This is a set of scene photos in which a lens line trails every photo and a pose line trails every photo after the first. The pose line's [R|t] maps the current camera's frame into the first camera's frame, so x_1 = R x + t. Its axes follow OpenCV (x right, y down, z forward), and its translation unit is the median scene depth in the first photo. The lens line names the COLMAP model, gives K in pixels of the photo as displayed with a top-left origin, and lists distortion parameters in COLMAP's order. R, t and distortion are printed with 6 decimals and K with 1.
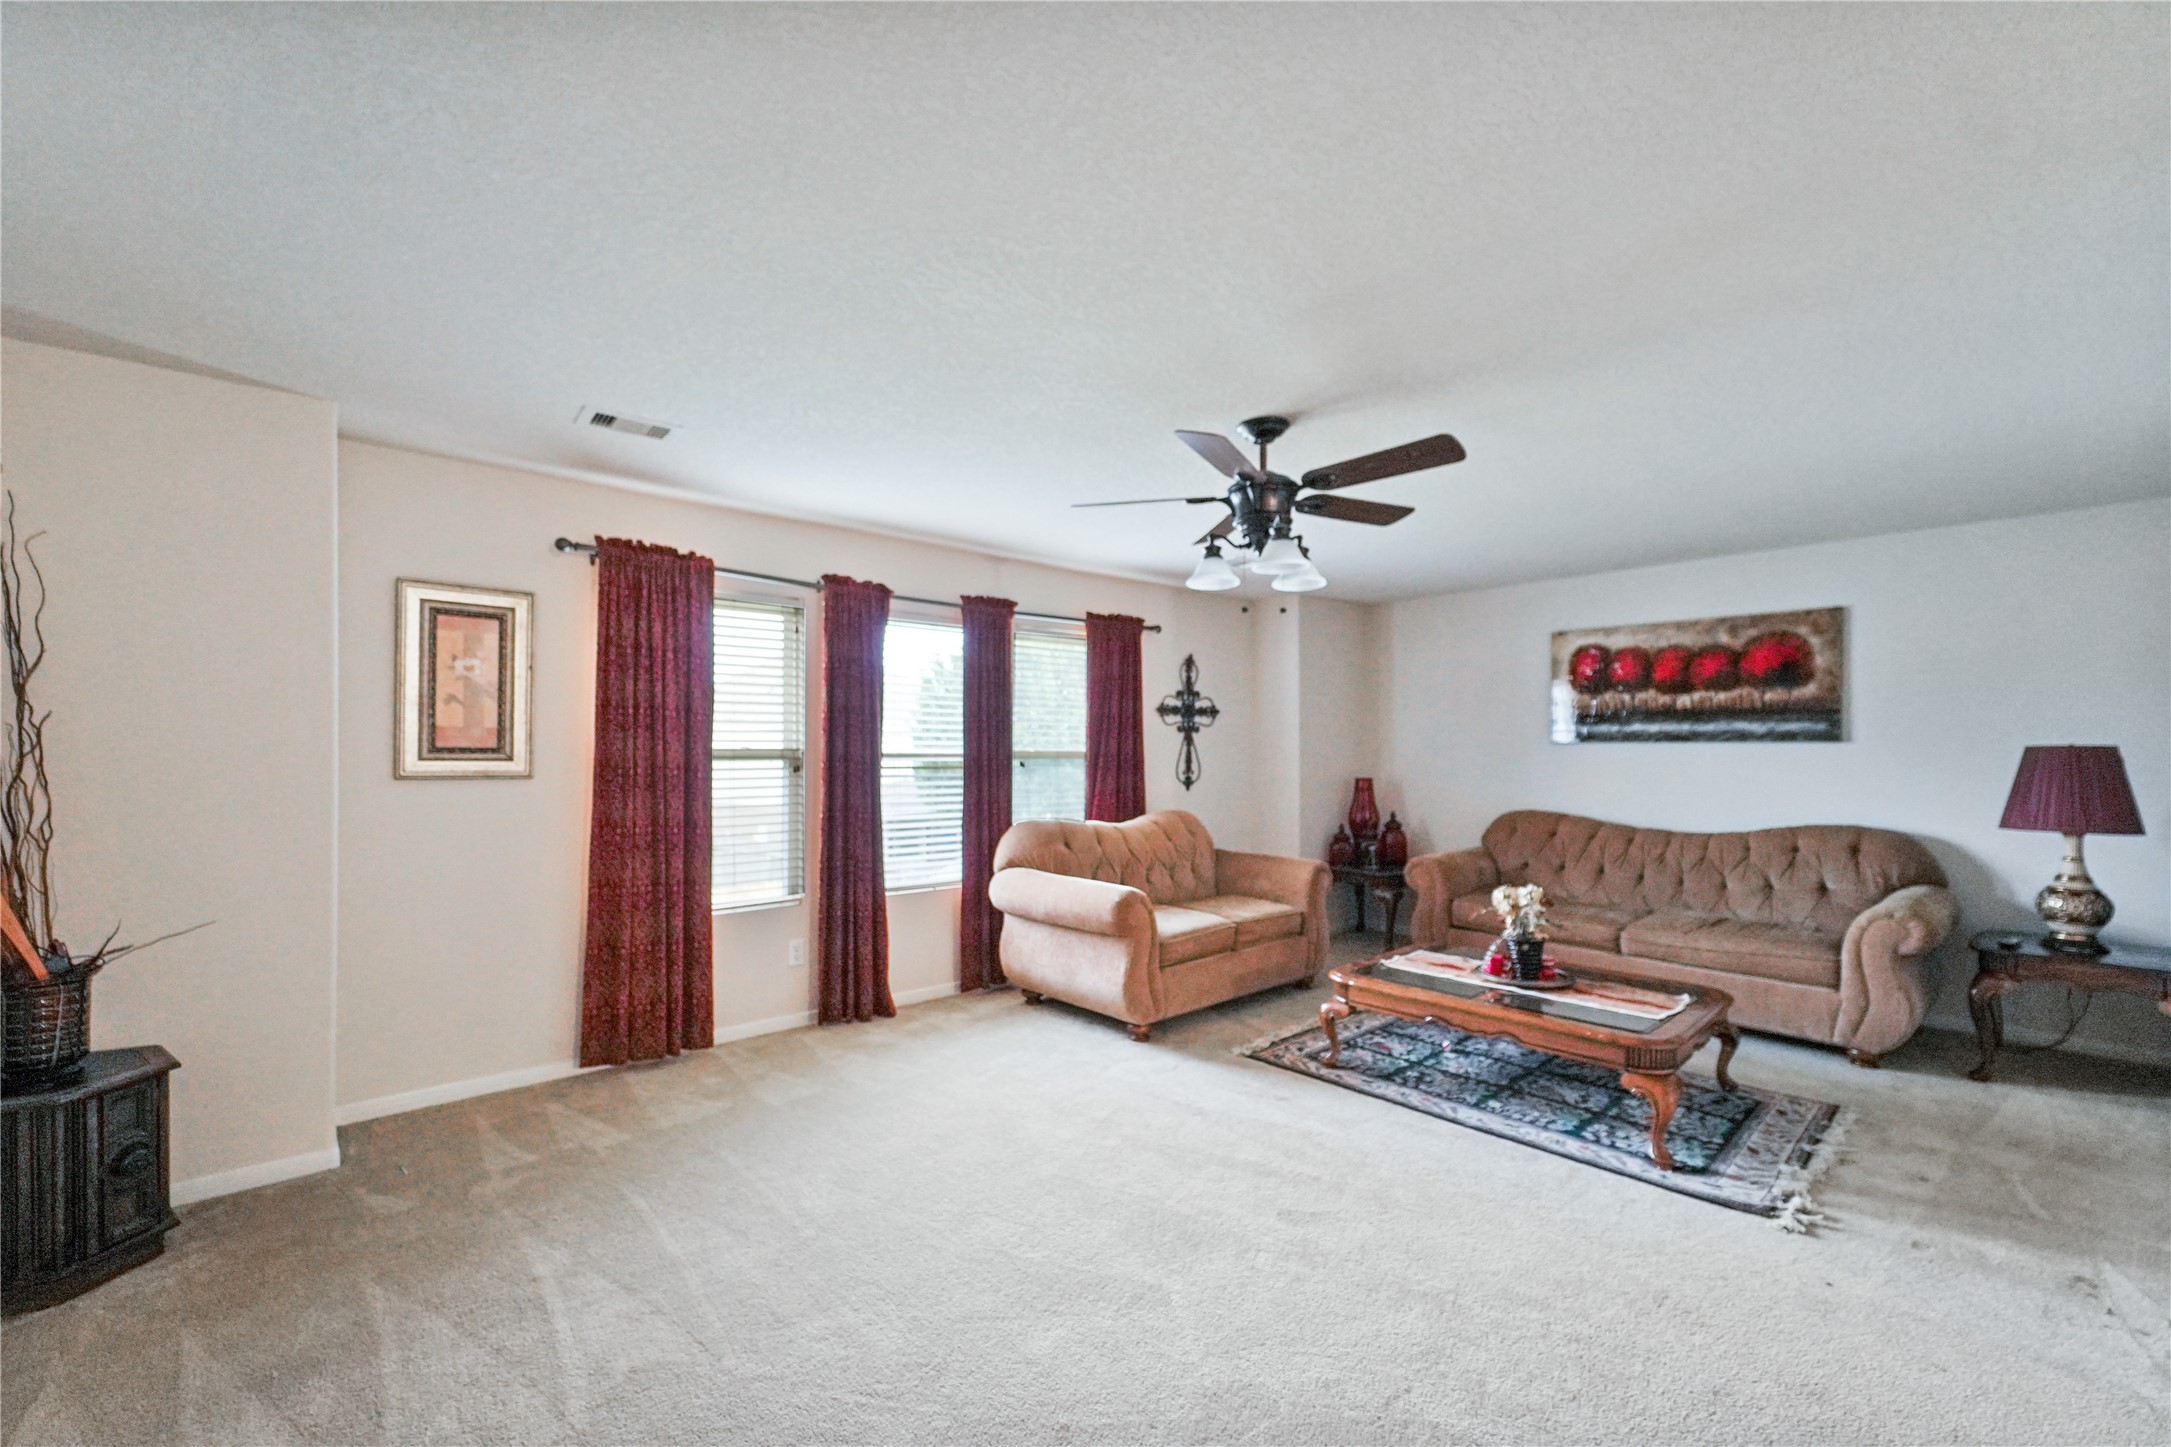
lens RADIAL K [[868.9, 0, 1084.8], [0, 868.9, 778.8], [0, 0, 1]] dist [0.015069, -0.007162]
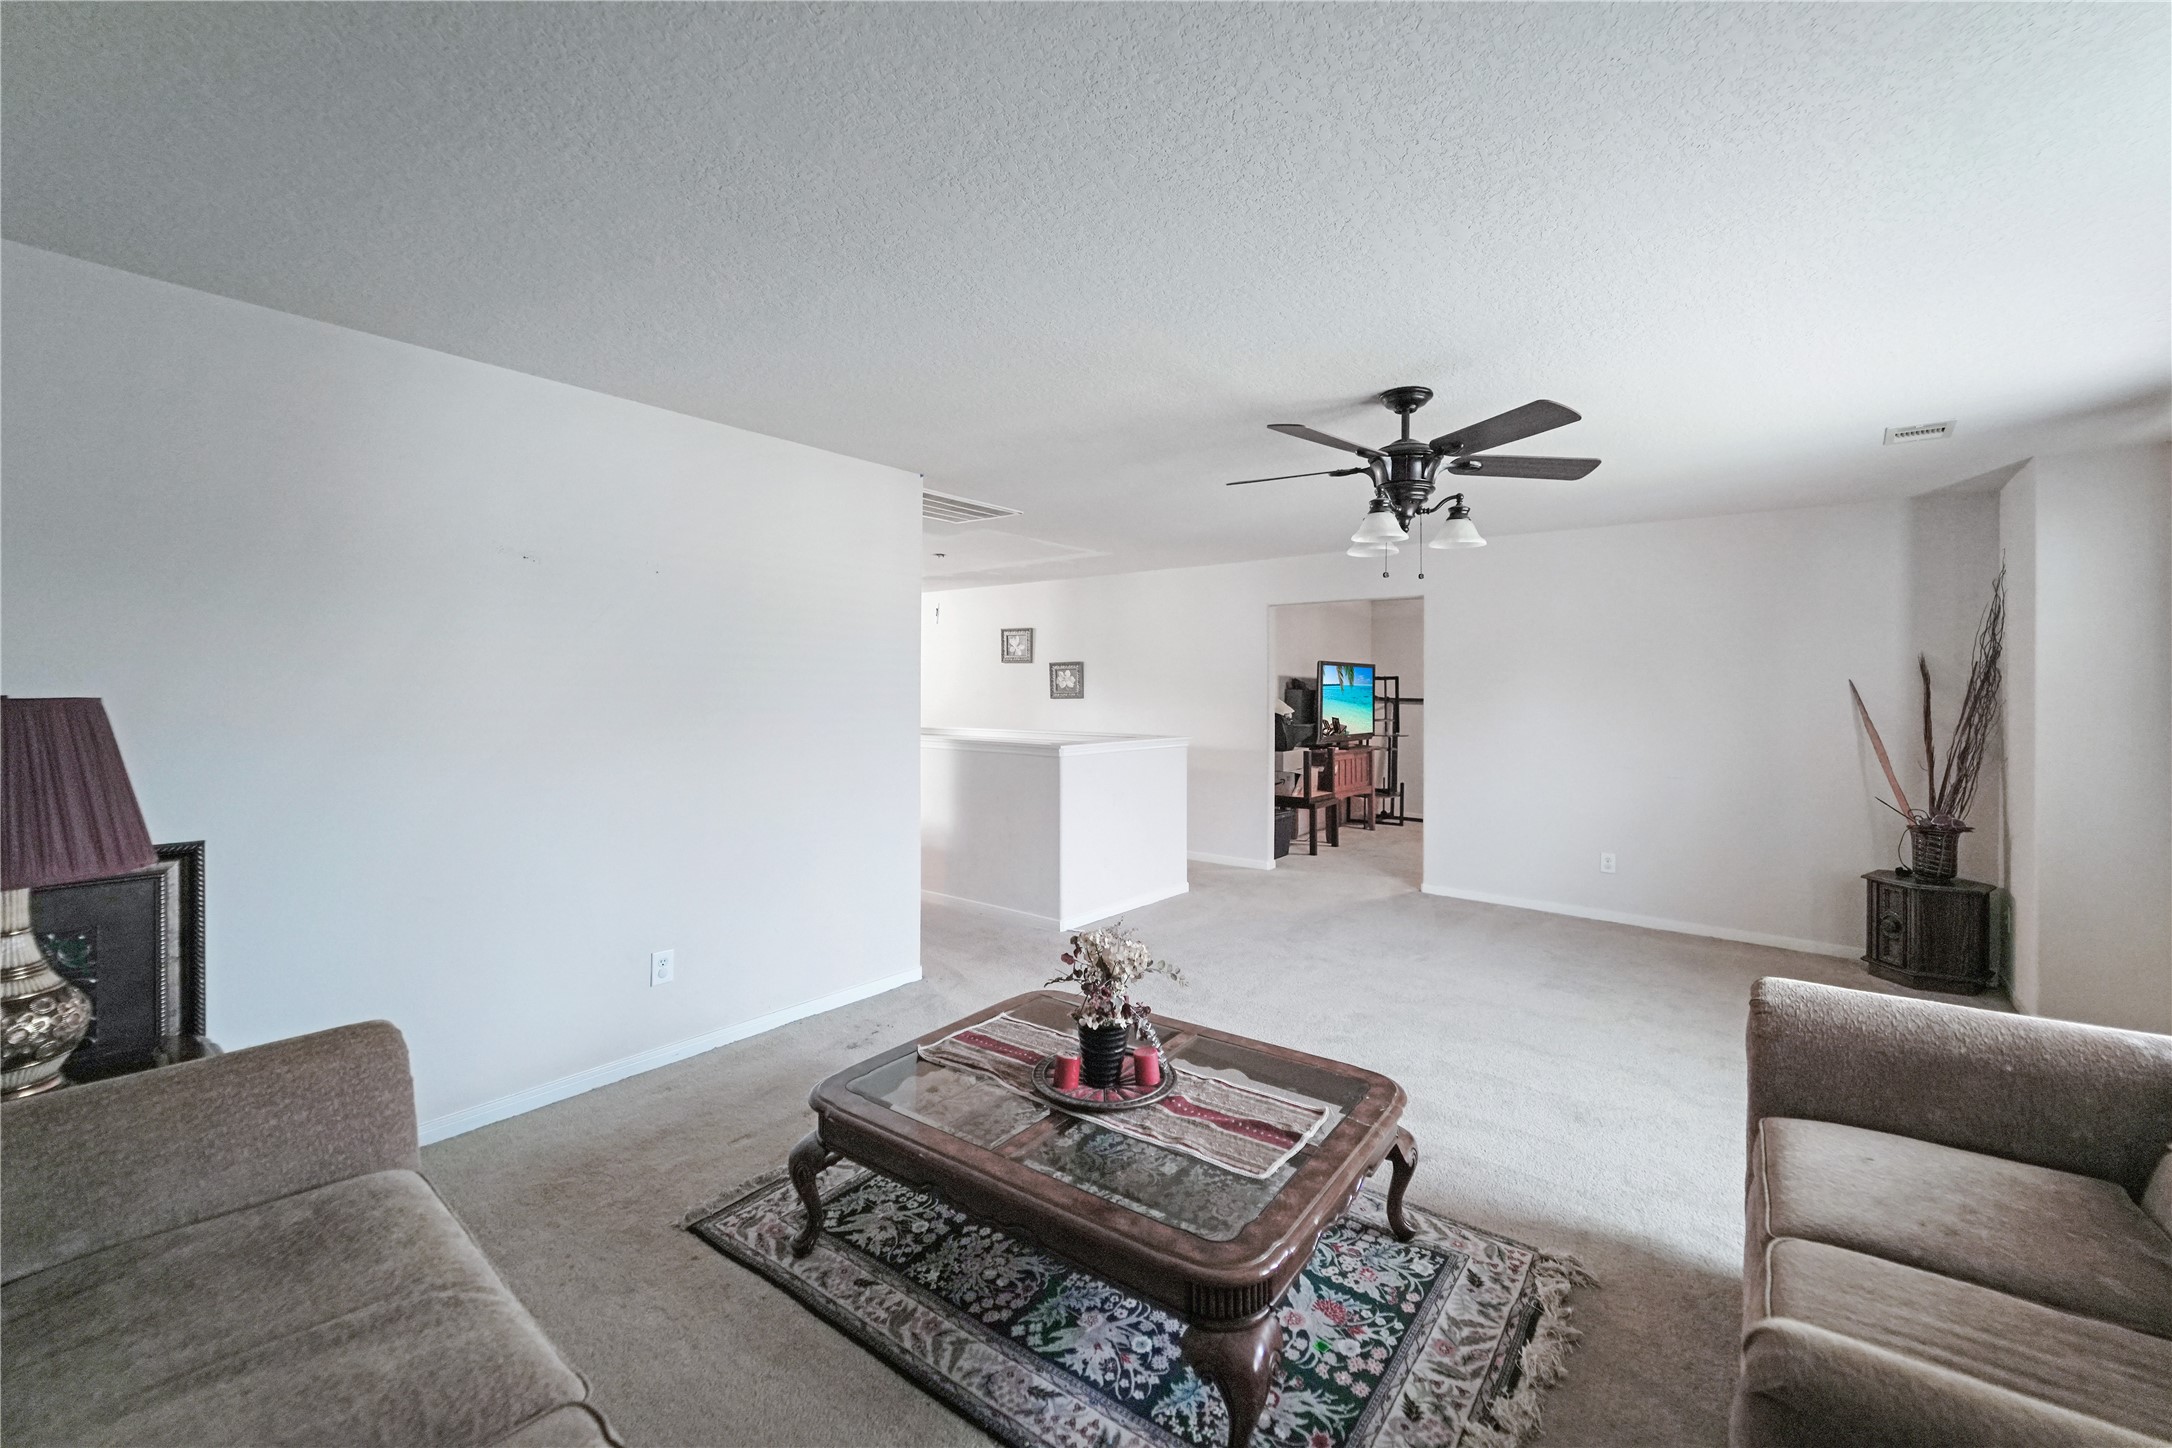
lens RADIAL K [[883.2, 0, 1089.9], [0, 883.2, 711.2], [0, 0, 1]] dist [0.015120, -0.000045]
pose [[-0.981456, -0.009344, -0.191460, 0.548432], [-0.014958, 0.999499, 0.027897, -0.046631], [0.191103, 0.030244, -0.981104, 1.382376]]
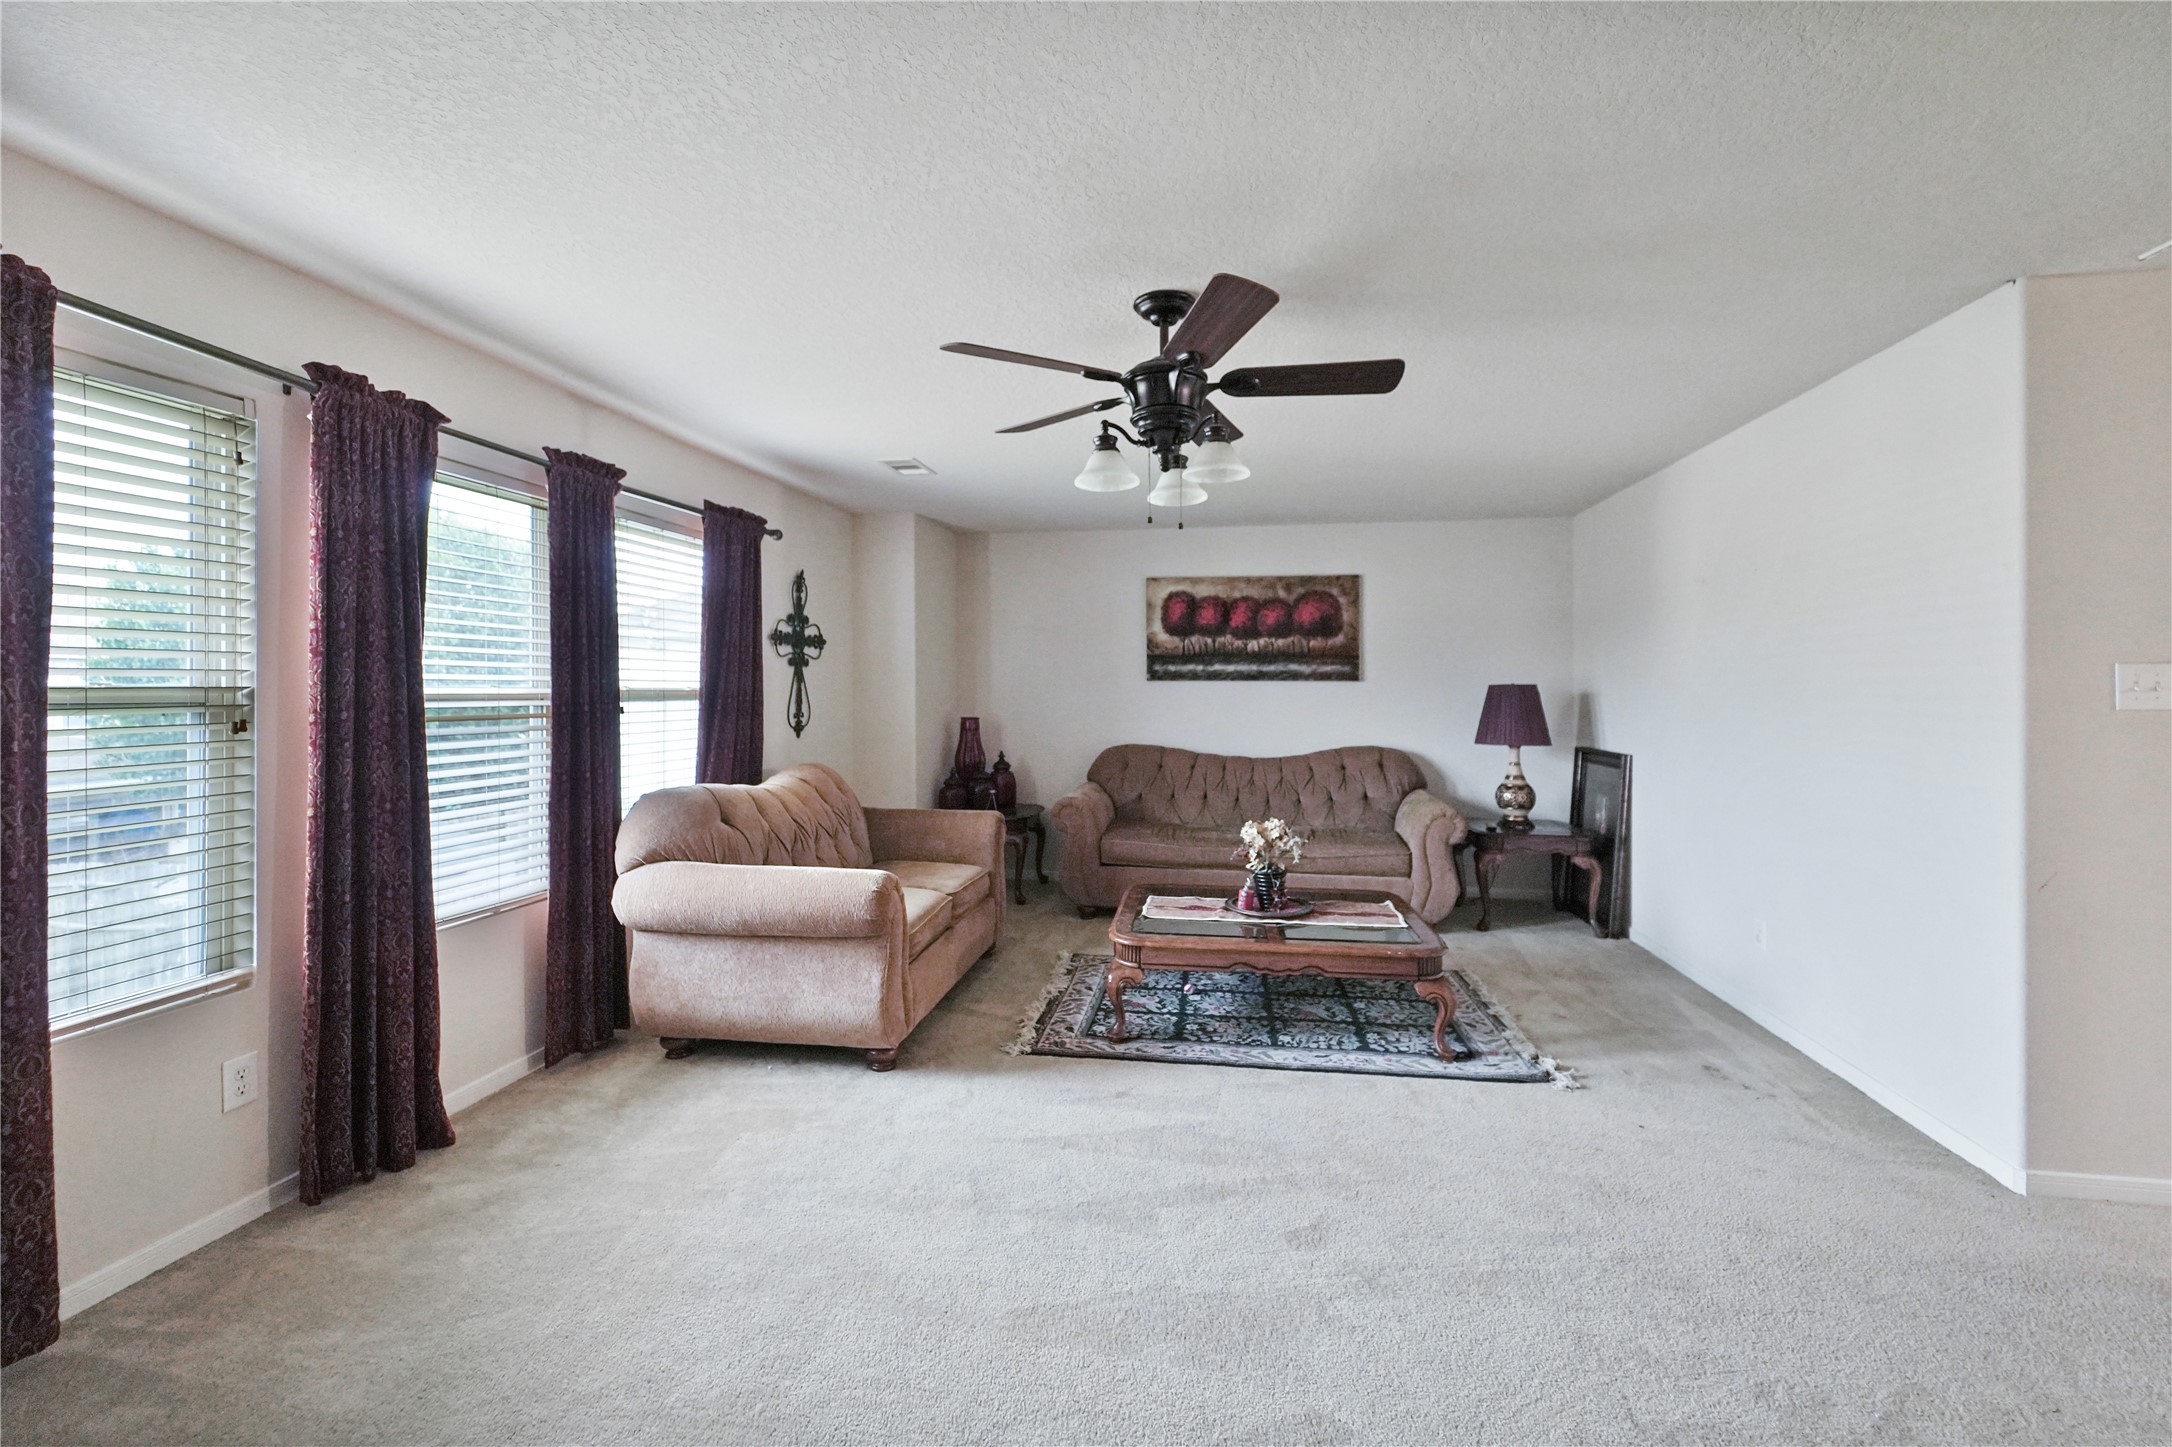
lens RADIAL K [[883.2, 0, 1089.9], [0, 883.2, 710.7], [0, 0, 1]] dist [0.015120, -0.000045]
pose [[0.777157, -0.018212, 0.629043, -0.273259], [0.021536, 0.999765, 0.002338, -0.011354], [-0.628938, 0.011730, 0.777367, 0.269390]]
